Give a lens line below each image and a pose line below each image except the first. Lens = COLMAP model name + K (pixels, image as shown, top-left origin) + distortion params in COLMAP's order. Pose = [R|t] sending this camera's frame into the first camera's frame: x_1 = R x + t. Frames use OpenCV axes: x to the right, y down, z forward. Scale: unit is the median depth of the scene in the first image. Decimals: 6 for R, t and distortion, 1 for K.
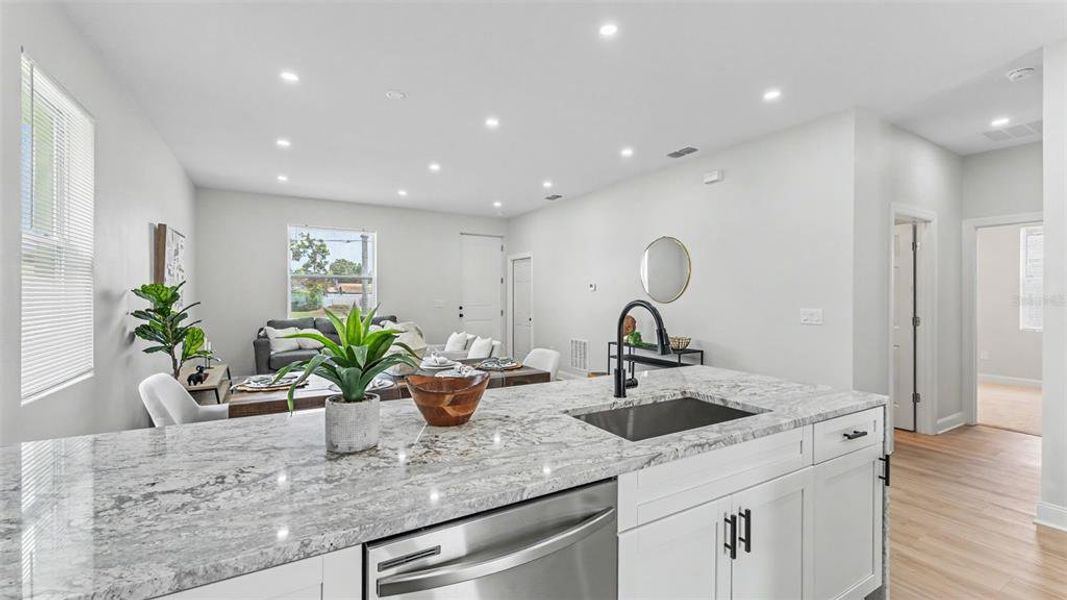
lens RADIAL K [[438.3, 0, 533.5], [0, 438.3, 300.0], [0, 0, 1]] dist [0.001594, 0.000012]
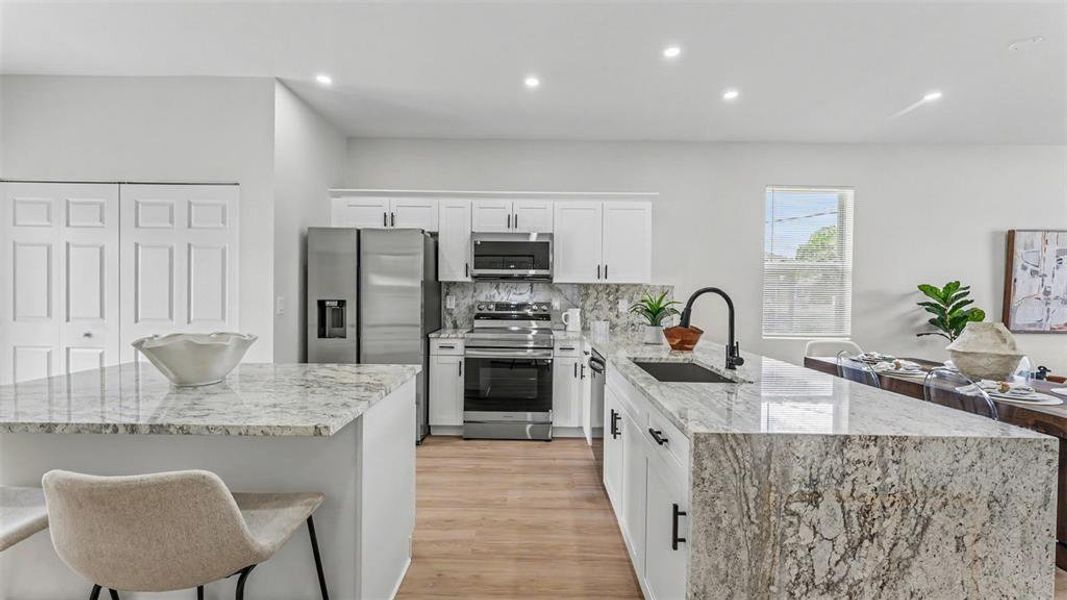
lens RADIAL K [[426.7, 0, 531.8], [0, 426.7, 296.5], [0, 0, 1]] dist [0.000821, -0.000118]
pose [[-0.509829, -0.004021, -0.860267, 0.595386], [-0.024869, 0.999640, 0.010065, 0.009499], [0.859916, 0.026525, -0.509745, 0.445949]]
